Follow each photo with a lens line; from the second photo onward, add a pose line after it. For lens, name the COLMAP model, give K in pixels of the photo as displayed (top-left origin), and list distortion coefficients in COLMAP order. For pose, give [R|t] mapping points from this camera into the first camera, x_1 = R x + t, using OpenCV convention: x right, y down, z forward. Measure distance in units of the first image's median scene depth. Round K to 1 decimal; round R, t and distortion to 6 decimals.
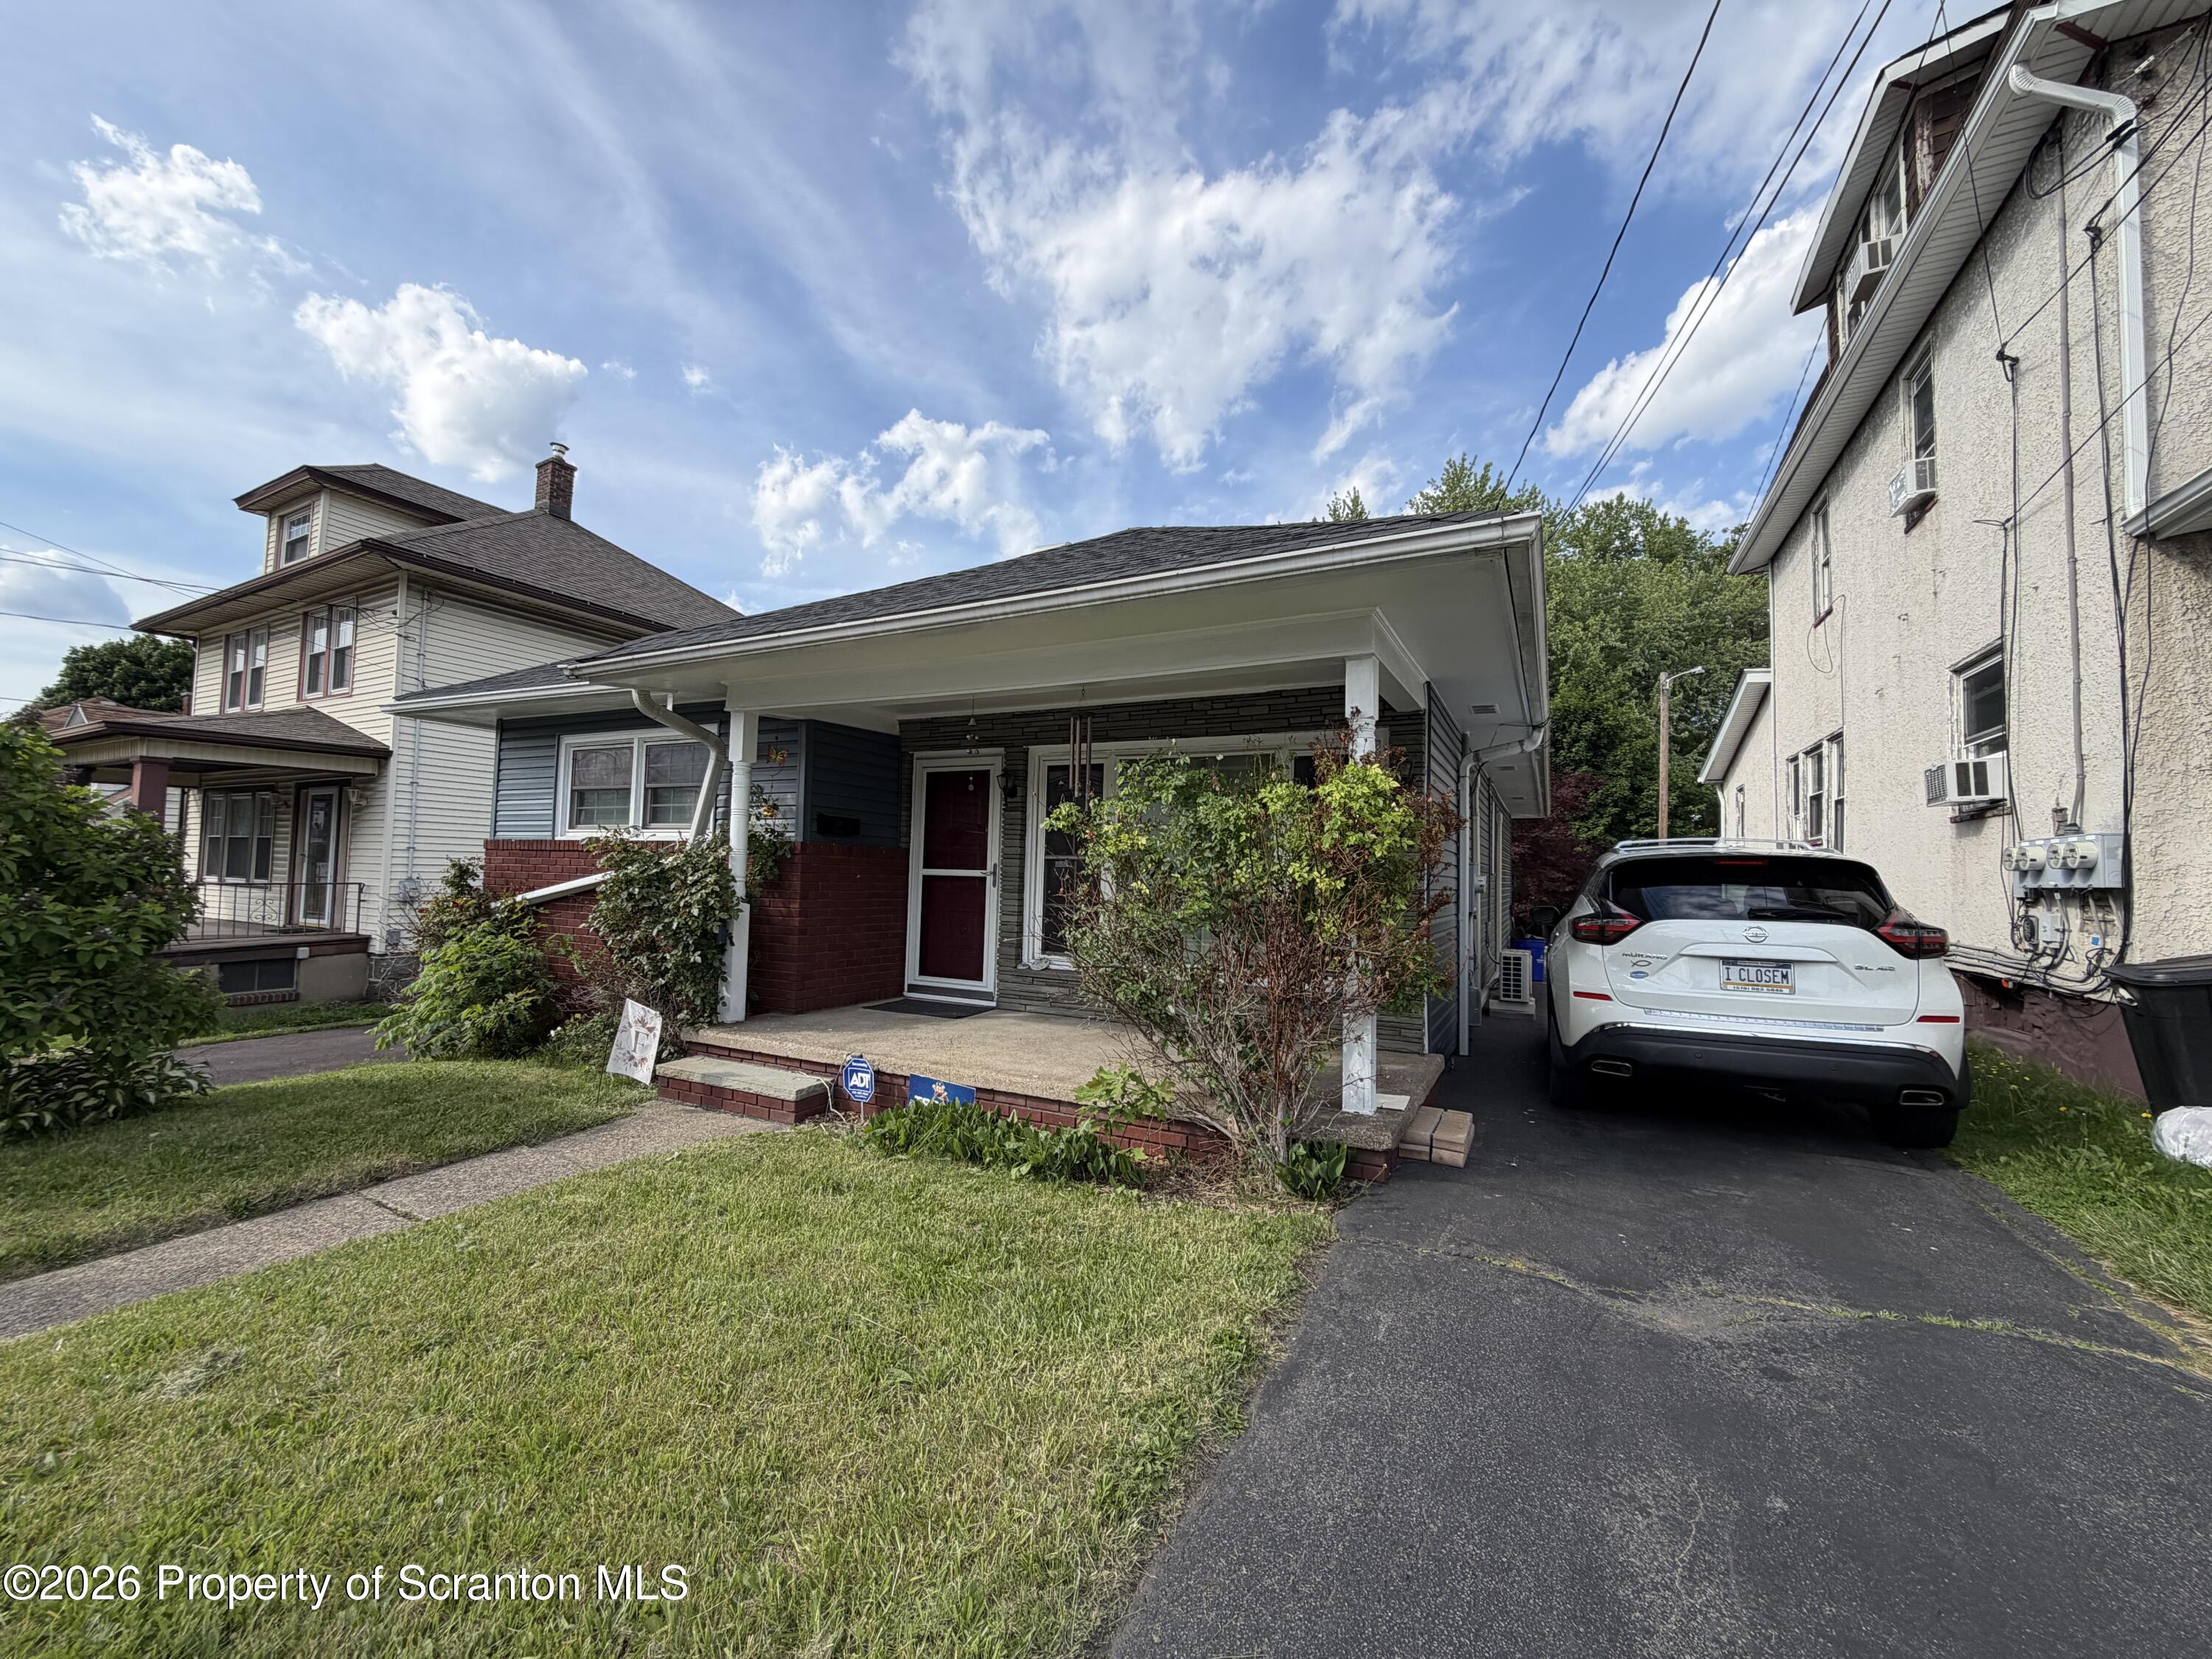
lens RADIAL K [[885.1, 0, 1096.5], [0, 885.1, 828.7], [0, 0, 1]] dist [0.011789, -0.006346]
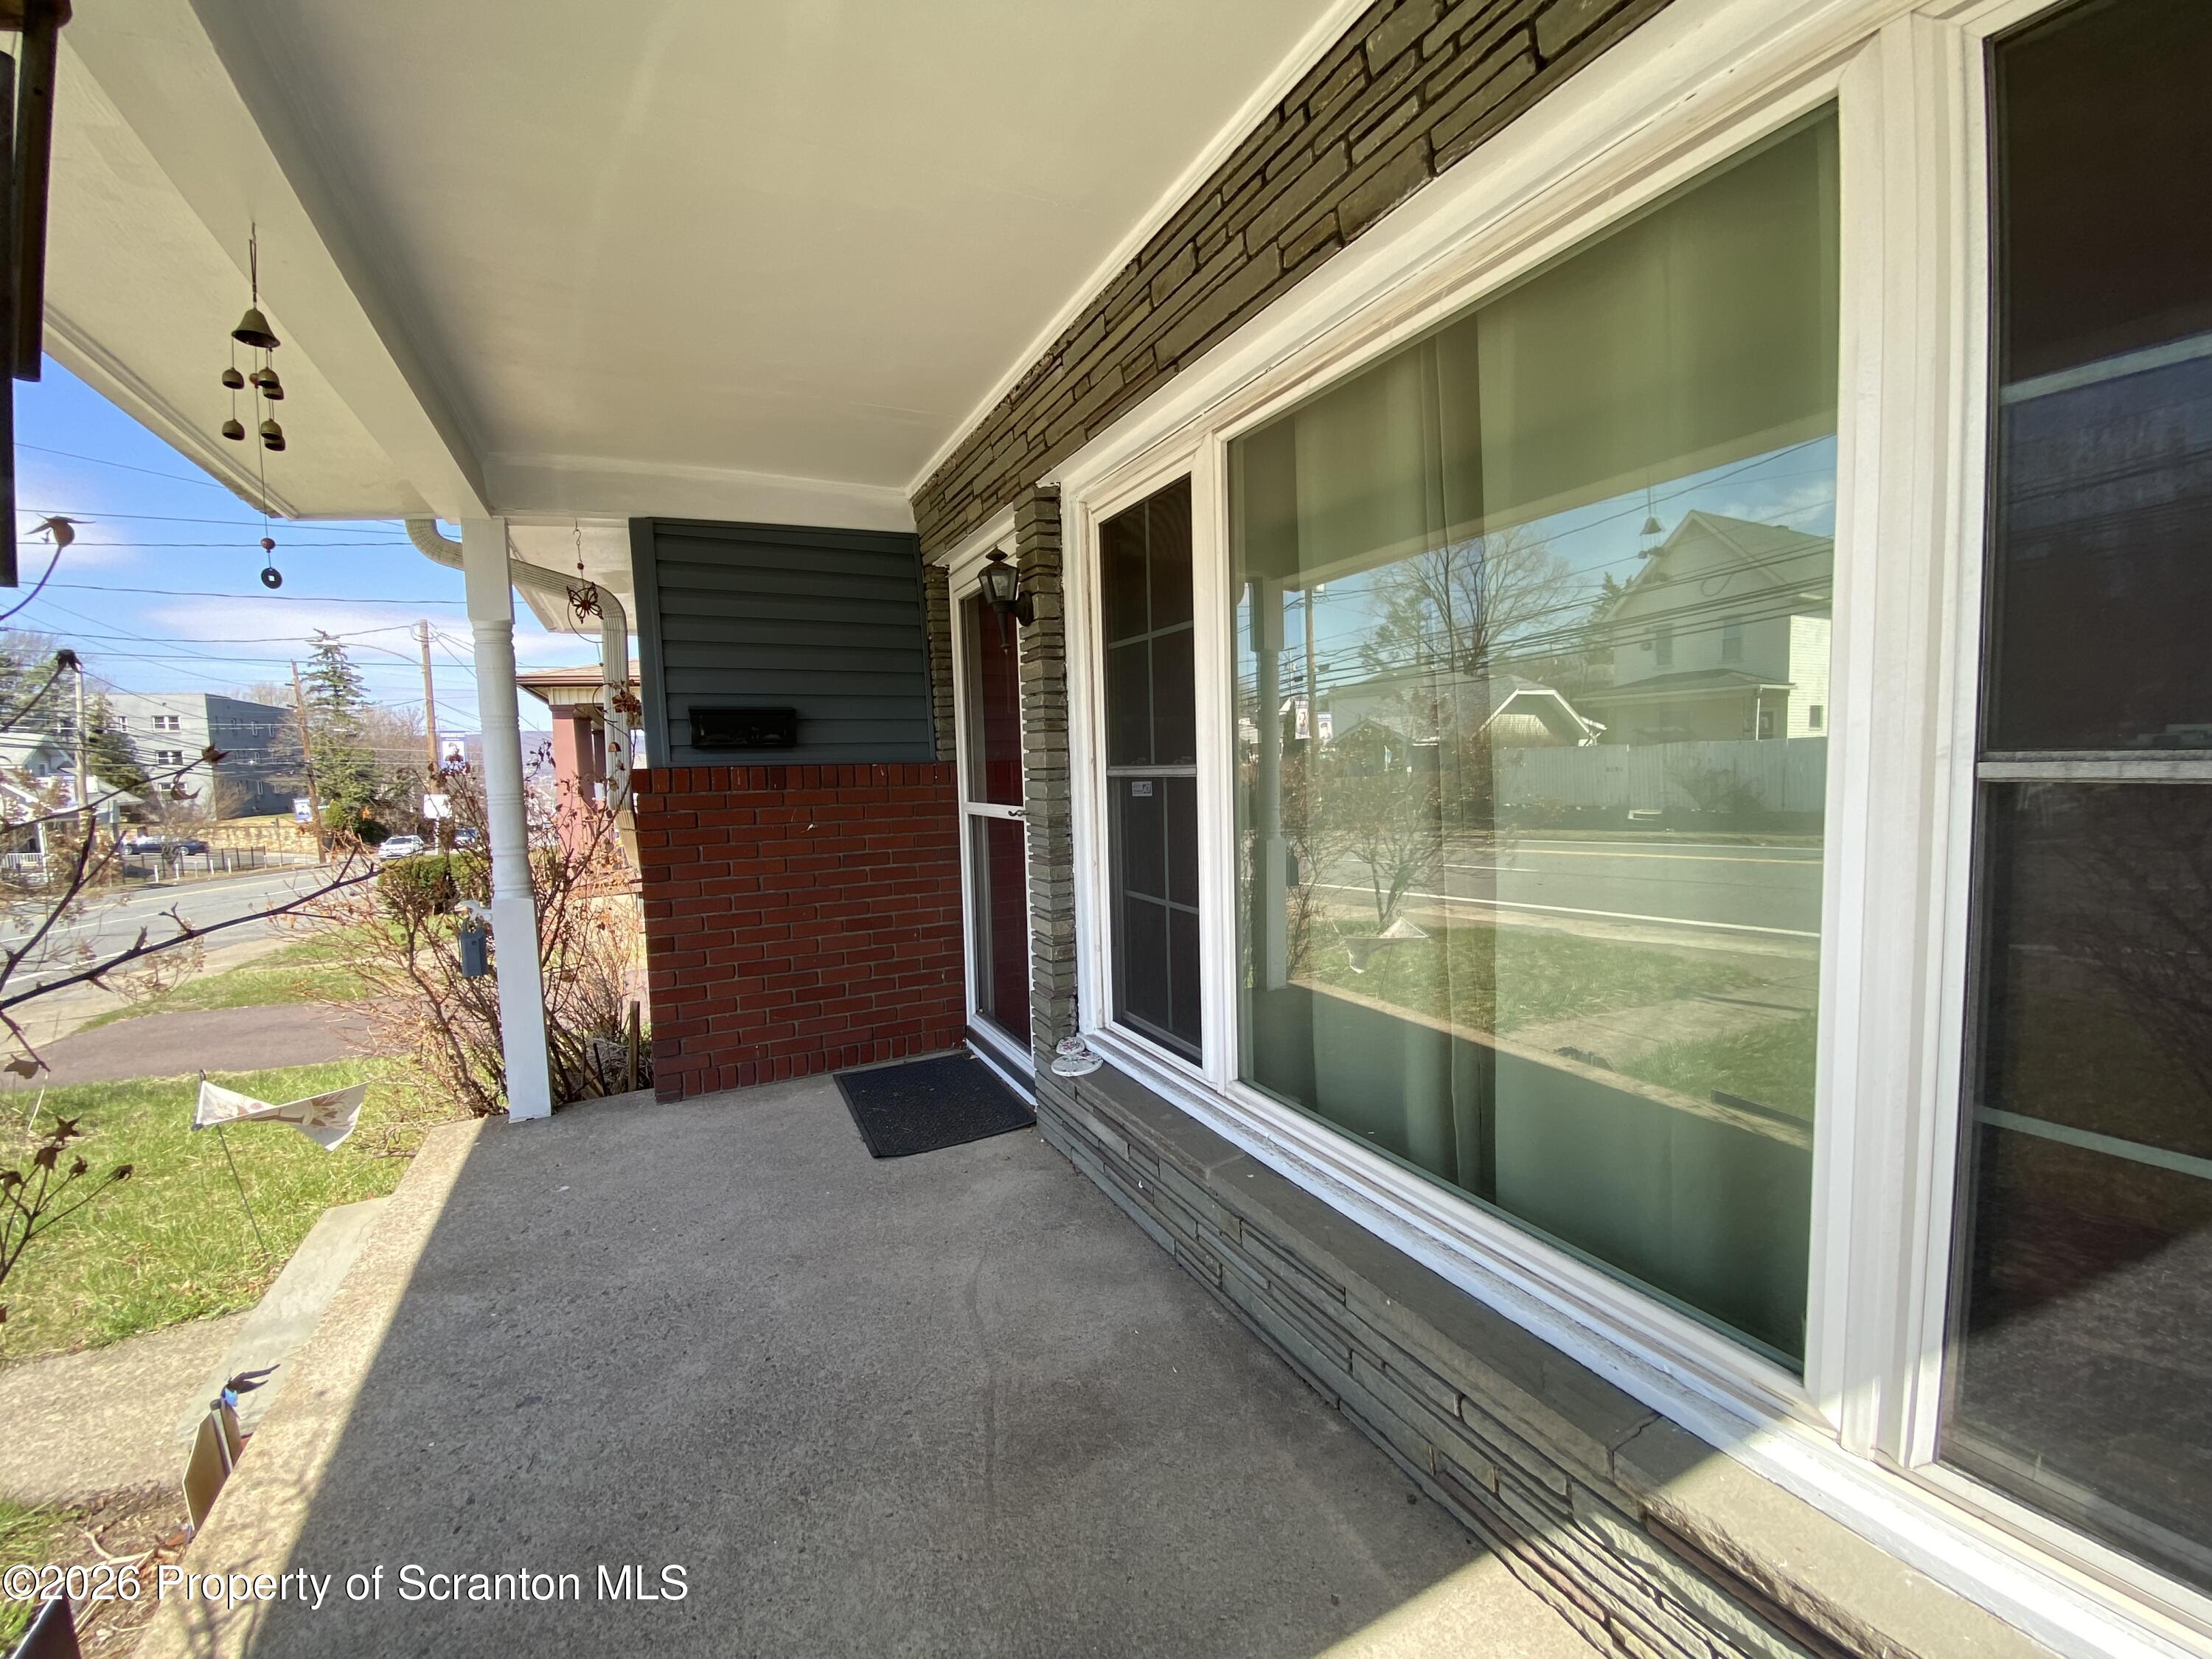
lens RADIAL K [[895.8, 0, 1106.0], [0, 895.8, 829.5], [0, 0, 1]] dist [0.001372, -0.000006]
pose [[0.806827, -0.002099, -0.590784, 0.162837], [0.073526, 0.992576, 0.096886, 0.019098], [0.586195, -0.121608, 0.800991, 0.673097]]
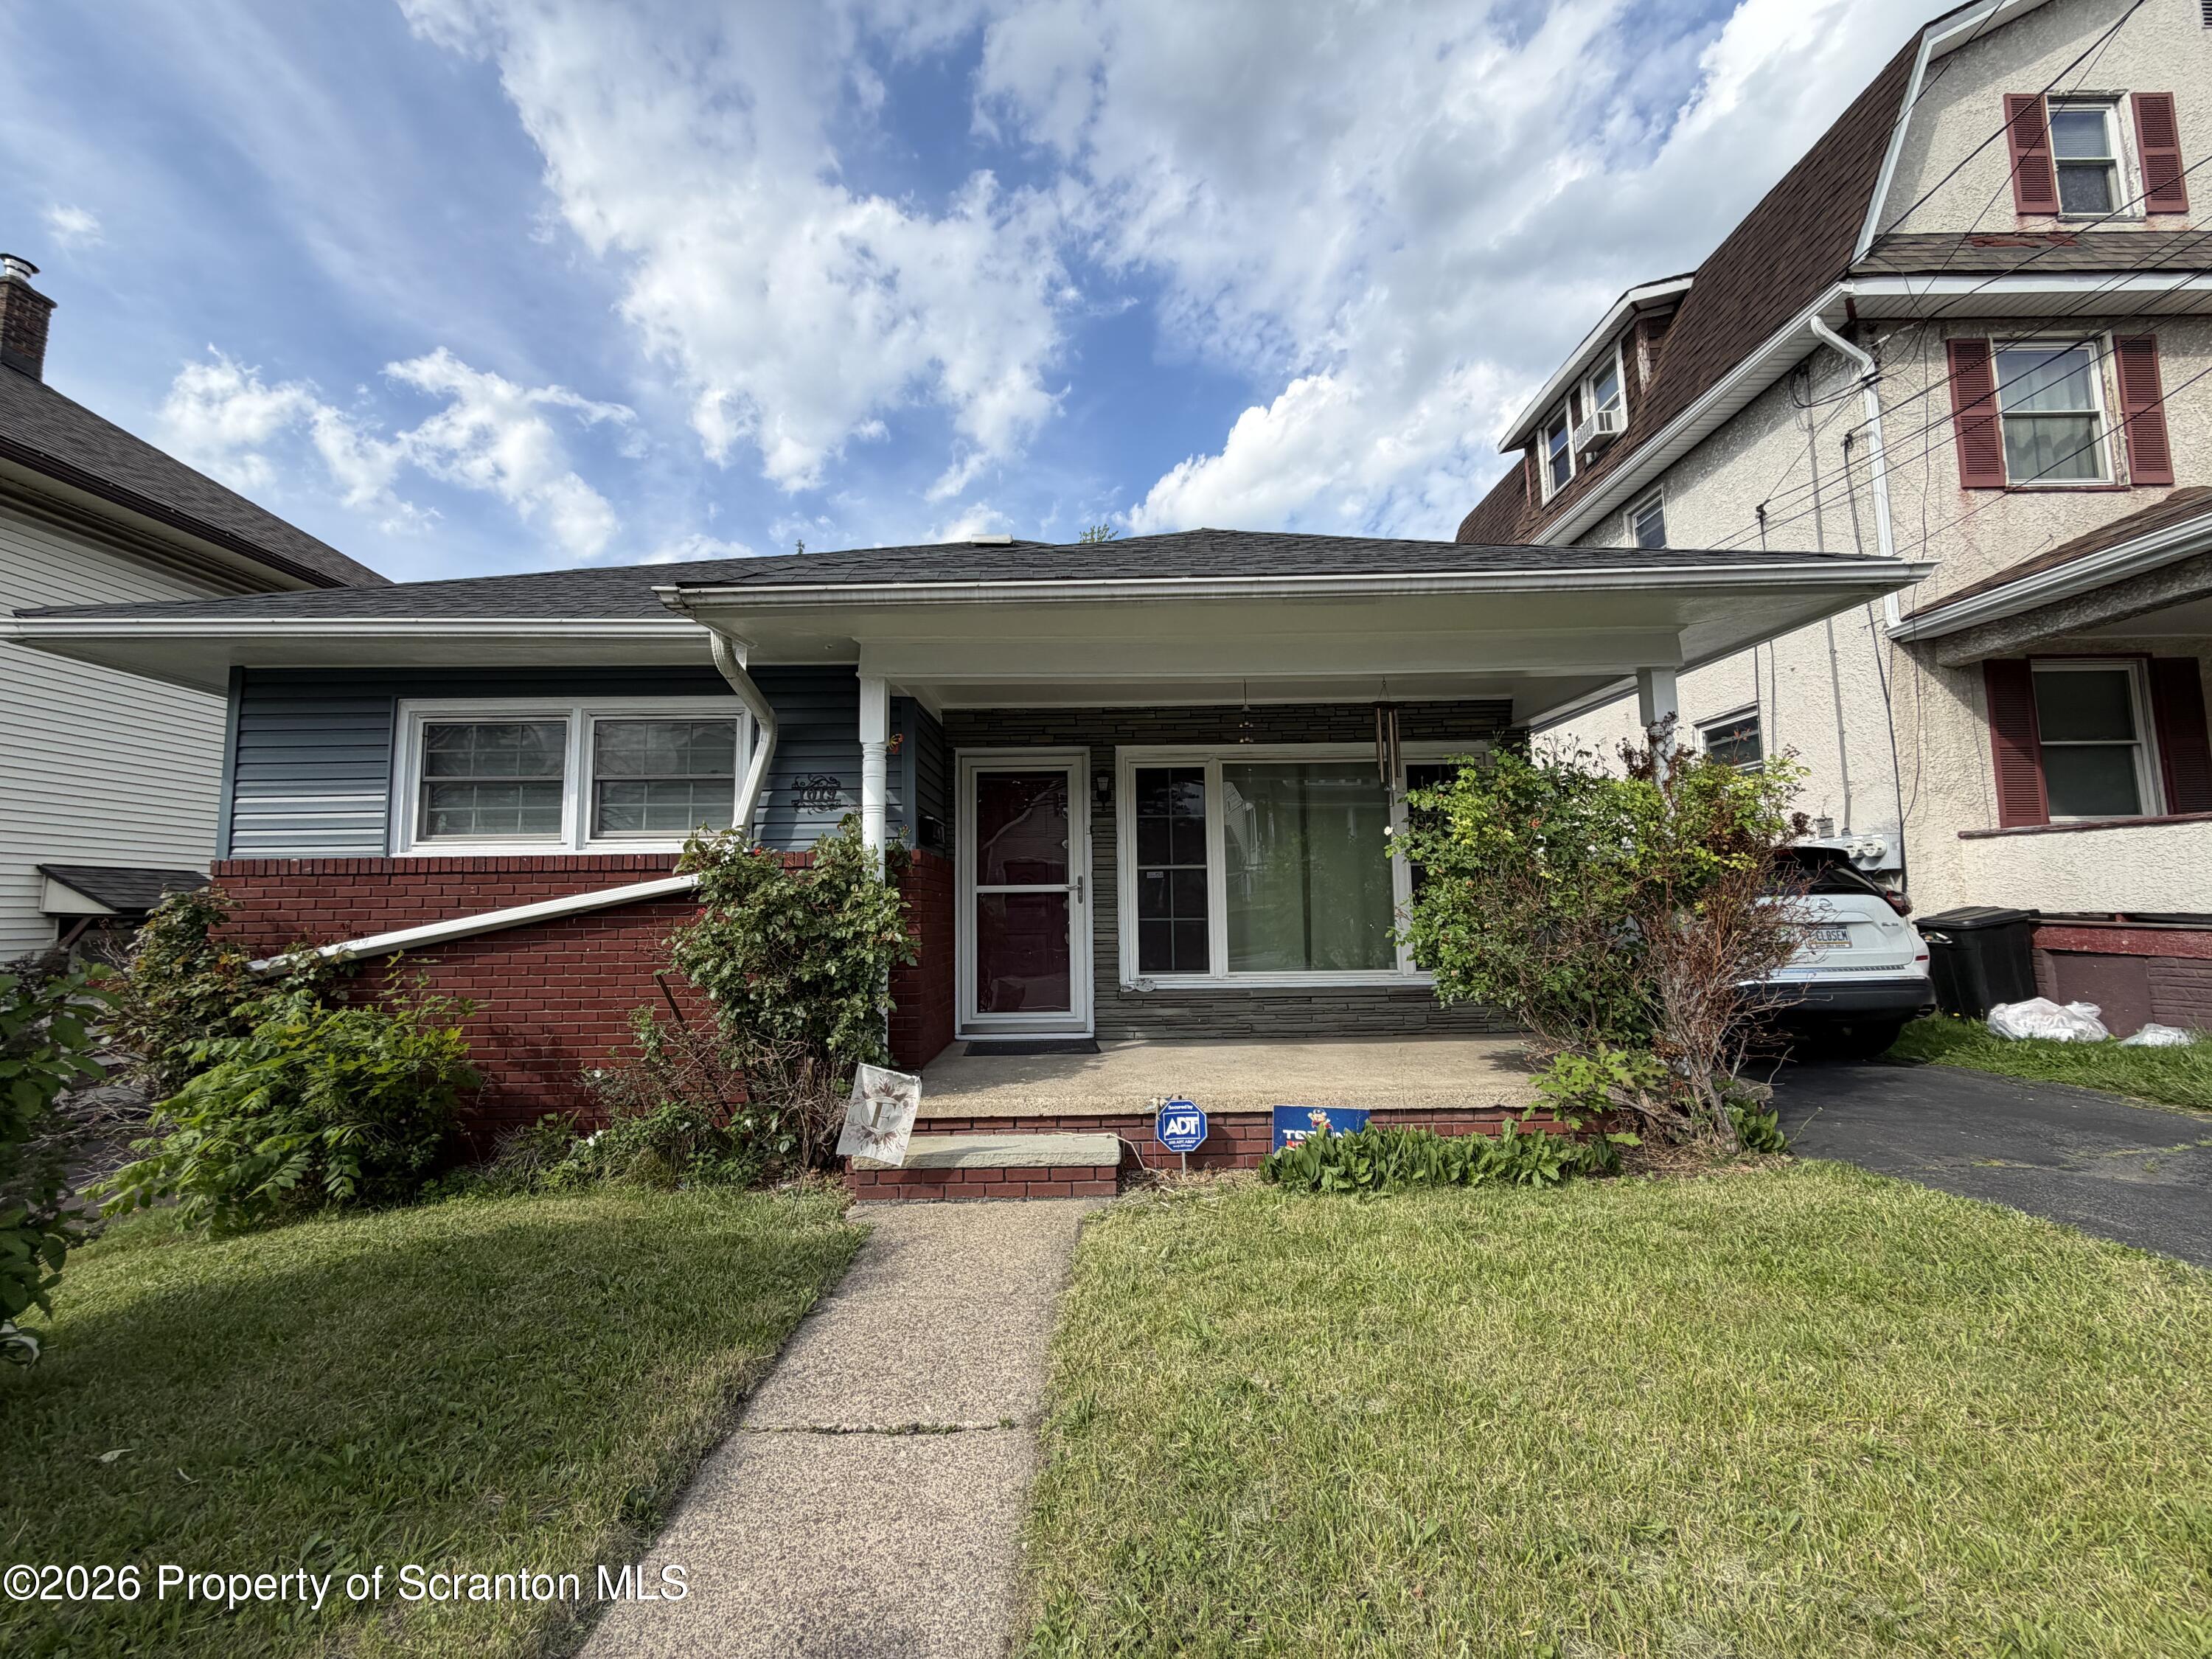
lens RADIAL K [[885.1, 0, 1096.5], [0, 885.1, 828.7], [0, 0, 1]] dist [0.011789, -0.006346]
pose [[0.881146, 0.005756, 0.472809, -0.514030], [0.013337, 0.999226, -0.037020, 0.024722], [-0.472656, 0.038926, 0.880387, 0.208502]]
